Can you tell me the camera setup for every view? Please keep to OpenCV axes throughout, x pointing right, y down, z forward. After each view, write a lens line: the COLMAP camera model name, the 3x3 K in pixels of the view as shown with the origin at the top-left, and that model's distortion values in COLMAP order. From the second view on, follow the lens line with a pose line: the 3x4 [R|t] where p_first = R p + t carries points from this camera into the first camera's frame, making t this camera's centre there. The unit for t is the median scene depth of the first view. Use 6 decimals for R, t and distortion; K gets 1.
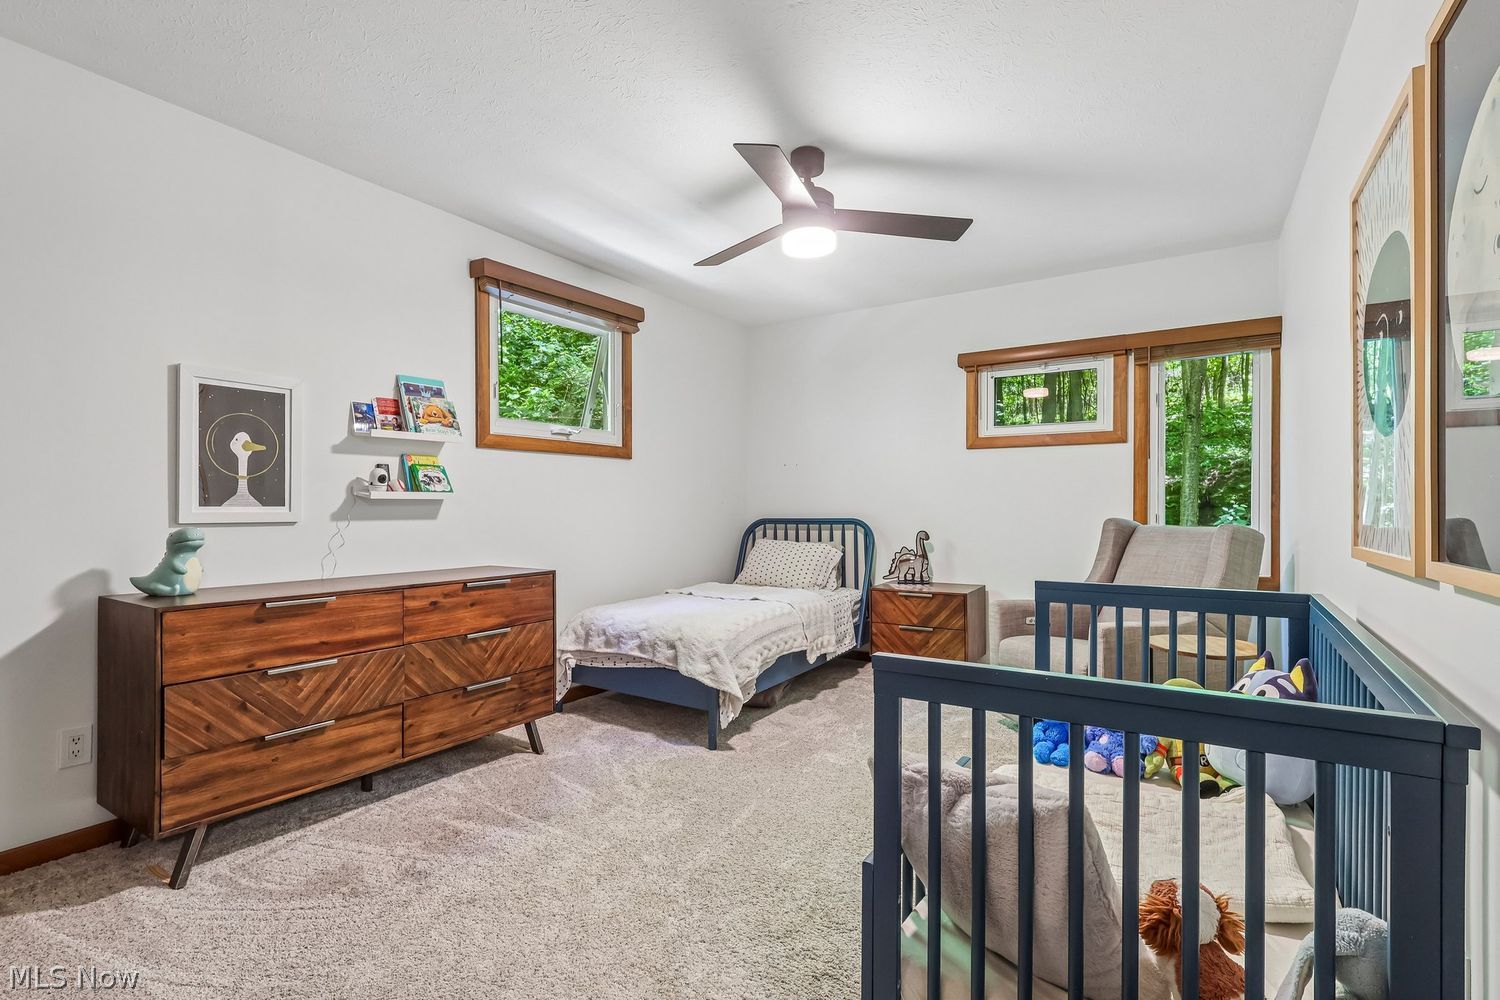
lens RADIAL K [[710.1, 0, 745.5], [0, 710.1, 495.8], [0, 0, 1]] dist [-0.010962, 0.000157]
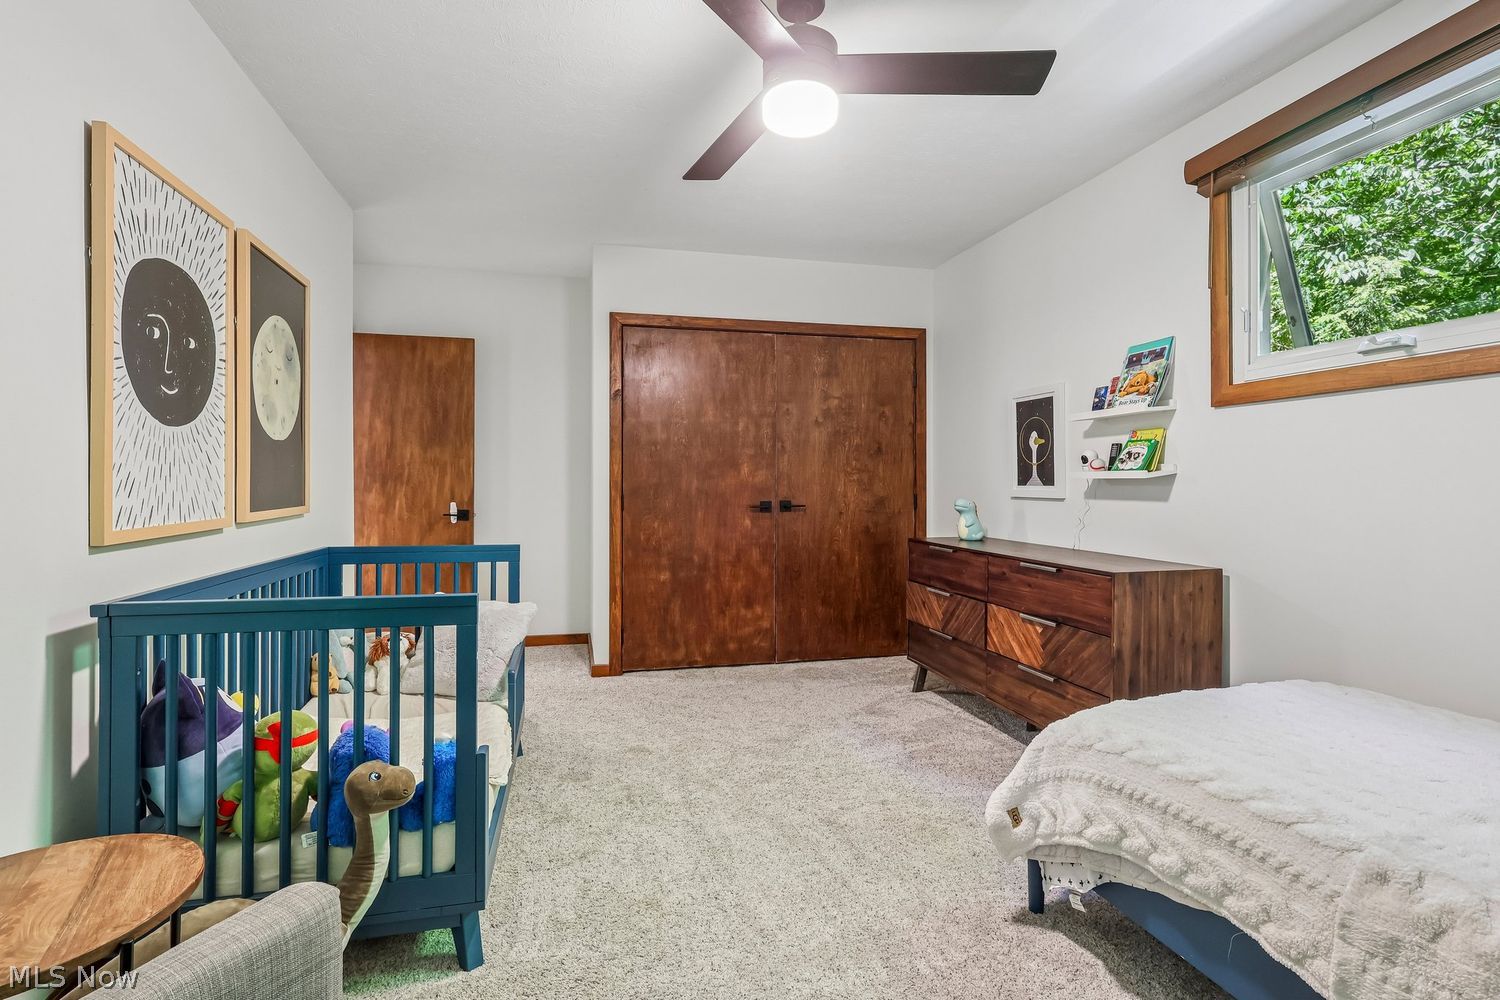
lens RADIAL K [[710.1, 0, 745.5], [0, 710.1, 495.8], [0, 0, 1]] dist [-0.010962, 0.000157]
pose [[-0.682525, 0.007392, -0.730825, 0.653164], [0.002786, 0.999968, 0.007513, 0.021966], [0.730857, 0.003091, -0.682523, 1.497694]]
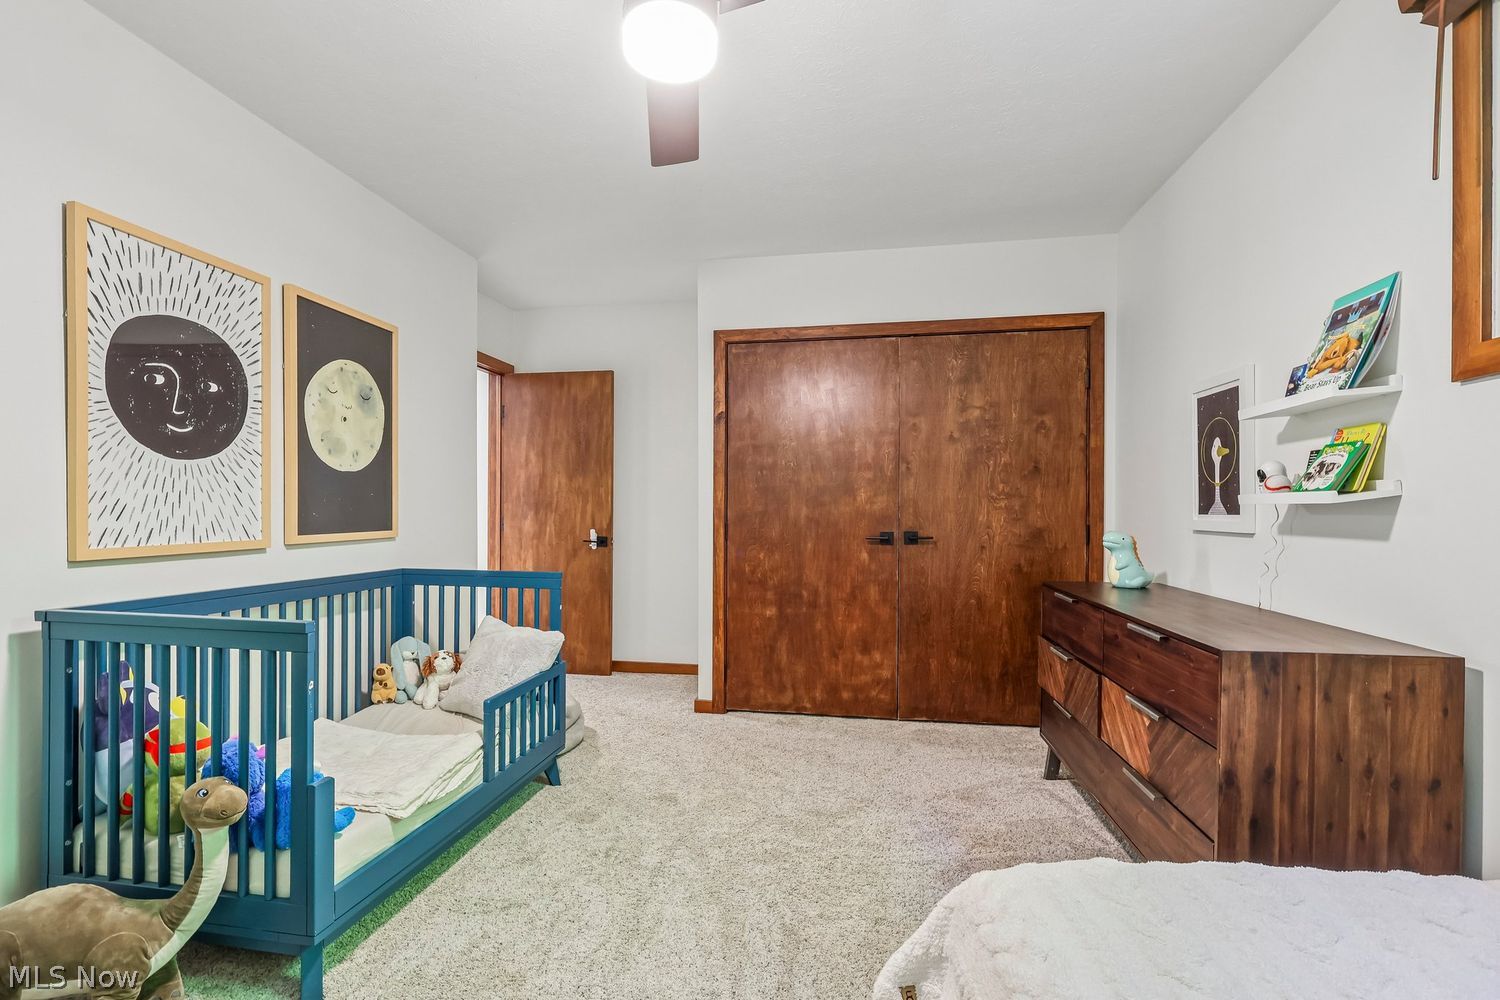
lens RADIAL K [[714.9, 0, 731.8], [0, 714.9, 527.9], [0, 0, 1]] dist [-0.003352, 0.000220]
pose [[-0.919970, 0.002230, -0.391982, 0.270549], [-0.002982, 0.999915, 0.012687, 0.021867], [0.391977, 0.012840, -0.919885, 1.605528]]
